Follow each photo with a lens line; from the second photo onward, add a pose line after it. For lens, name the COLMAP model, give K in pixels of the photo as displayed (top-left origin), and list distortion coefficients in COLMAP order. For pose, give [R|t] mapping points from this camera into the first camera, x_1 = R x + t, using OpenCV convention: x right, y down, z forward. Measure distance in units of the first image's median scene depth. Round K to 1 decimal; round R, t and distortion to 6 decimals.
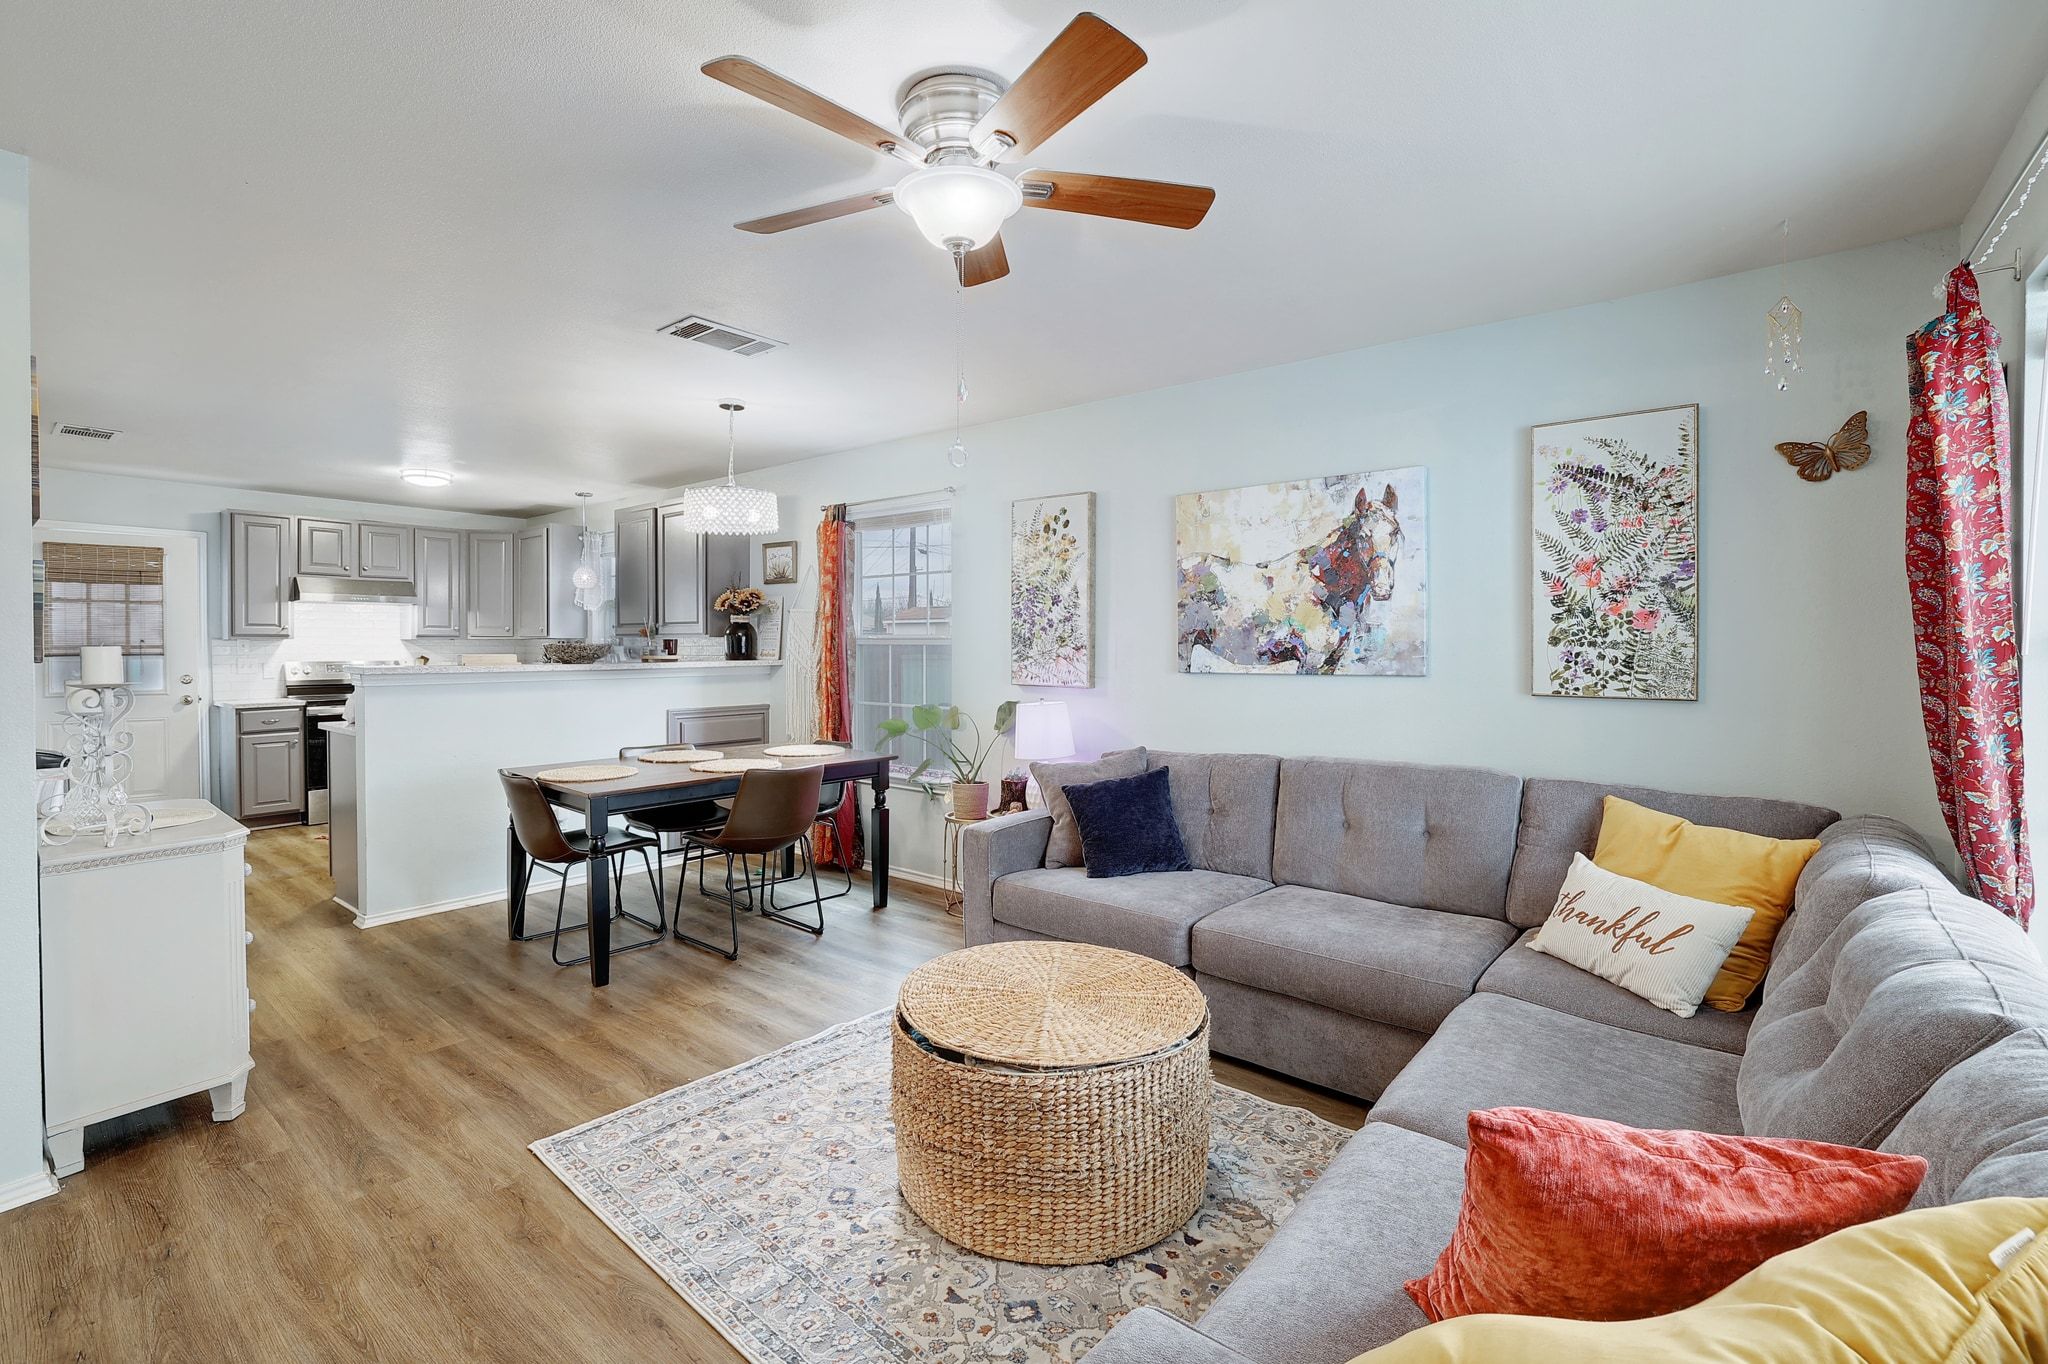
lens RADIAL K [[902.1, 0, 1020.1], [0, 902.1, 652.5], [0, 0, 1]] dist [0.004778, 0.000276]
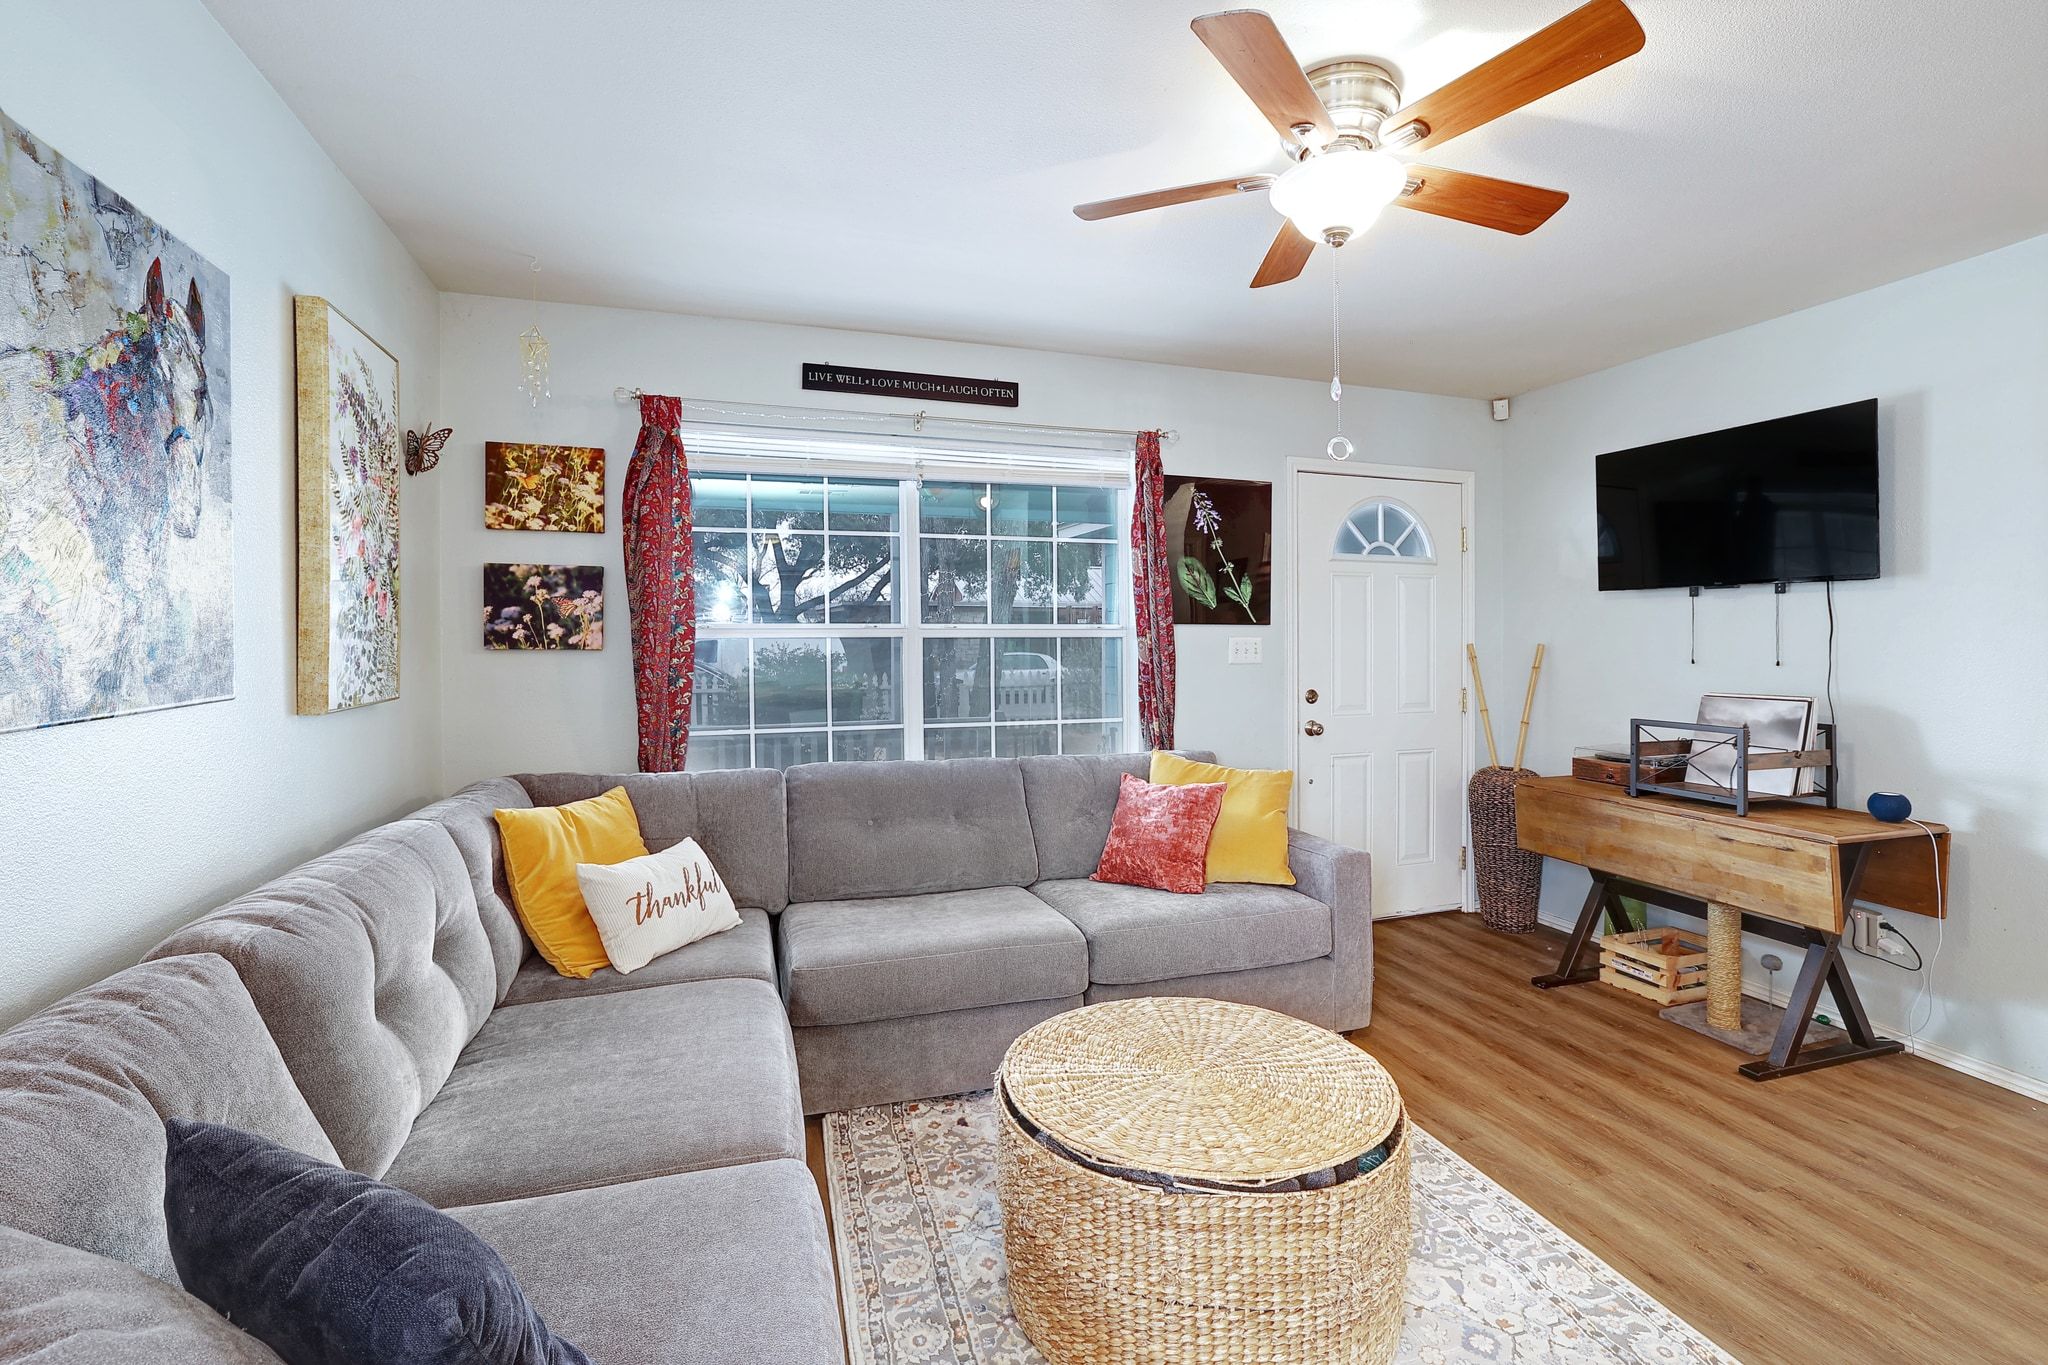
lens RADIAL K [[865.0, 0, 984.4], [0, 865.0, 638.8], [0, 0, 1]] dist [-0.052473, 0.000003]
pose [[-0.815060, -0.005734, 0.579348, -0.137931], [0.004276, 0.999864, 0.015912, -0.012895], [-0.579361, 0.015447, -0.814925, 1.075912]]
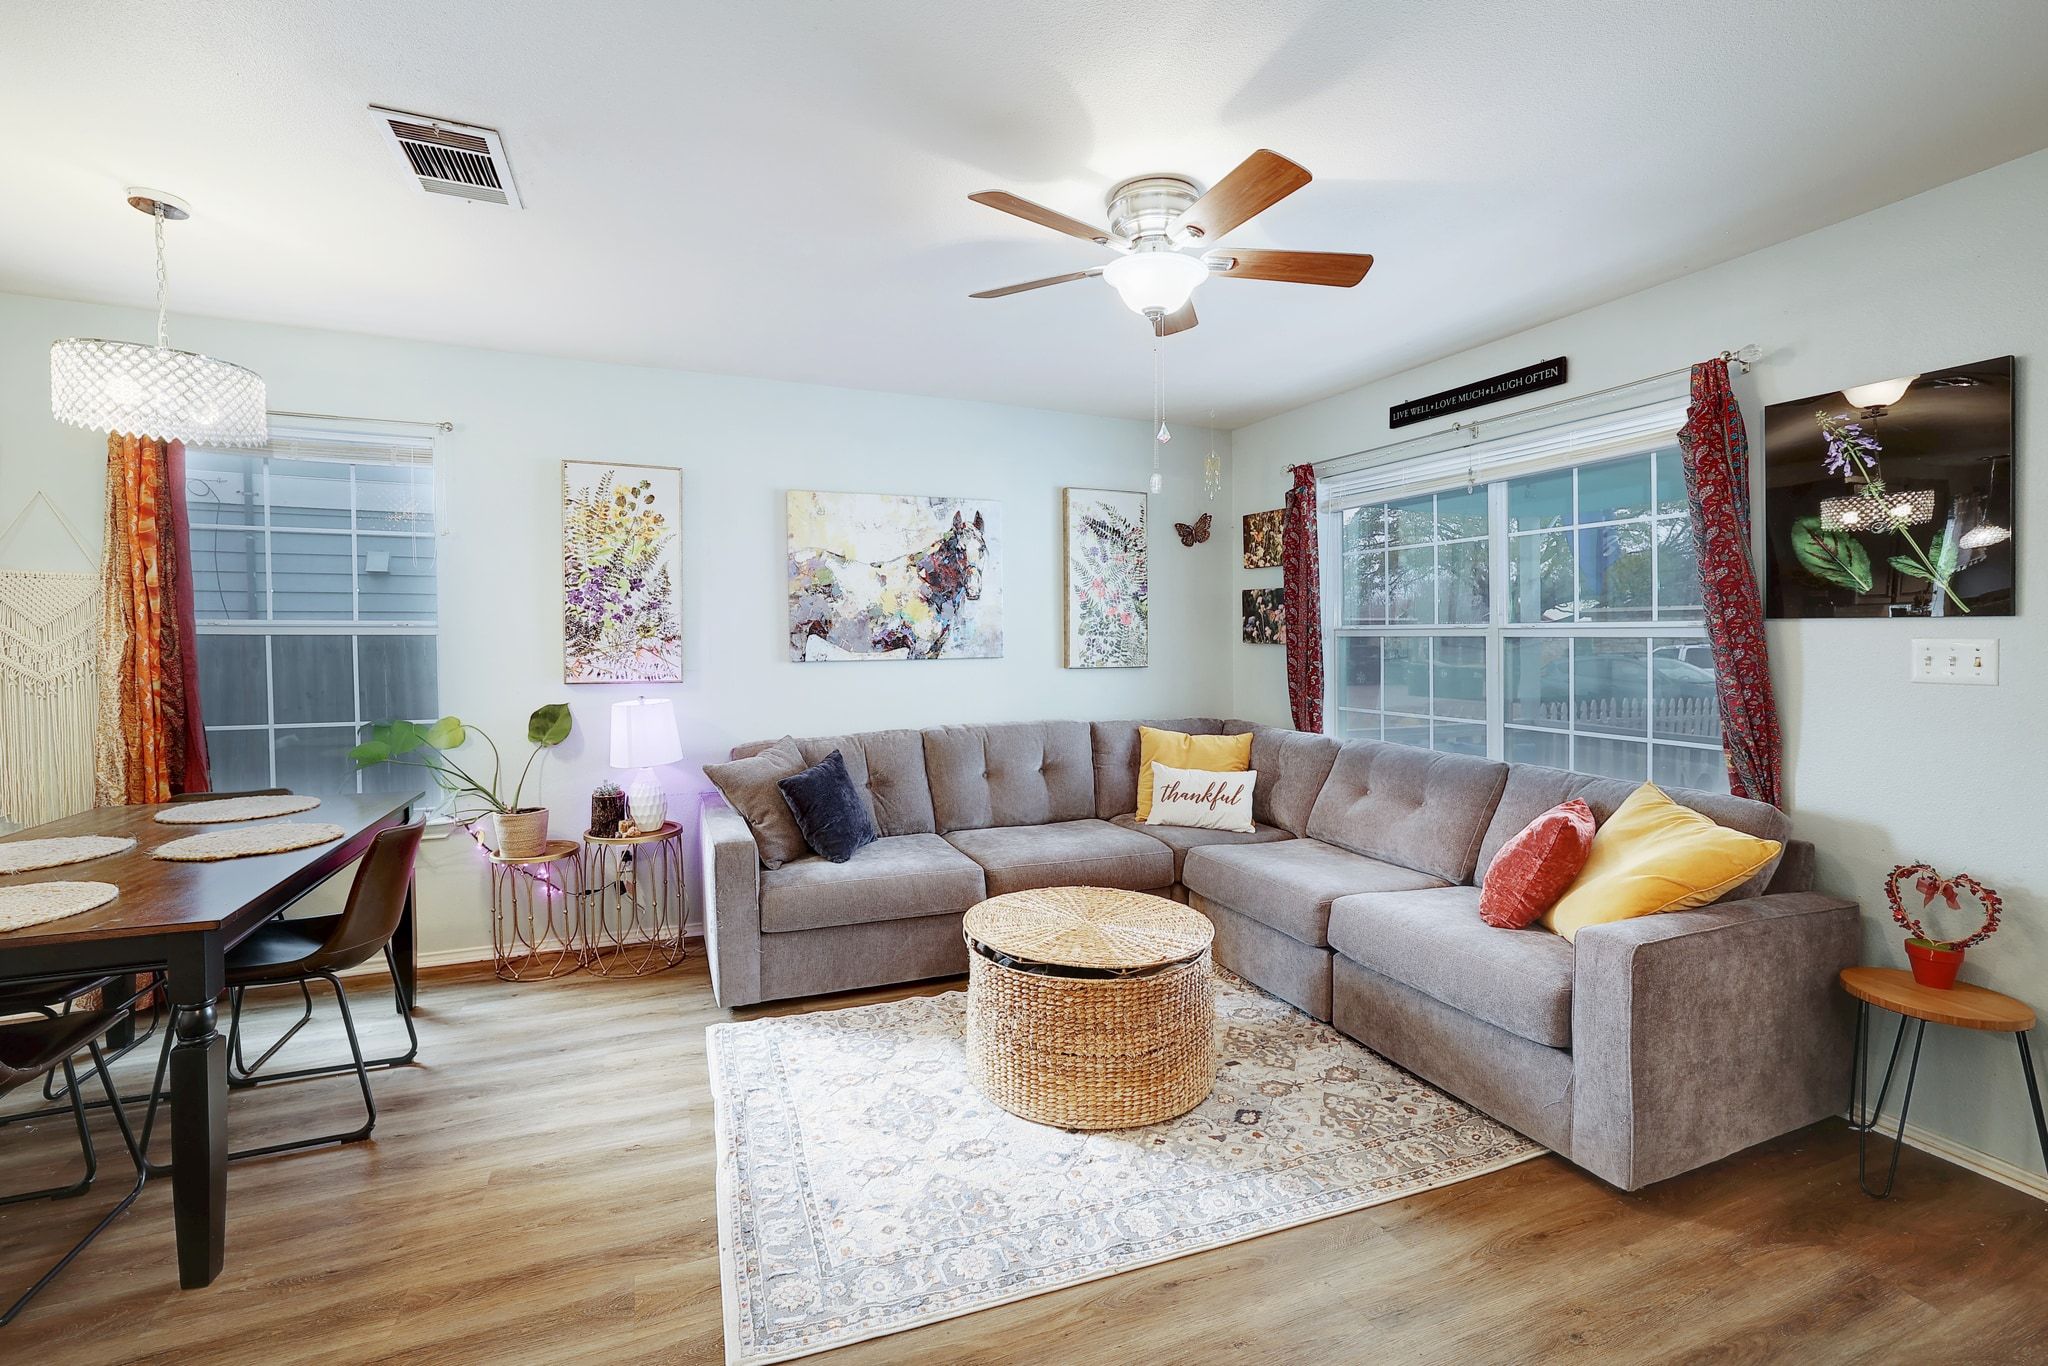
lens RADIAL K [[888.7, 0, 1024.0], [0, 888.7, 638.3], [0, 0, 1]] dist [0.000453, 0.000258]
pose [[0.487126, -0.005150, 0.873317, -0.661826], [0.009331, 0.999956, 0.000692, -0.003200], [-0.873282, 0.007812, 0.487152, 0.310479]]
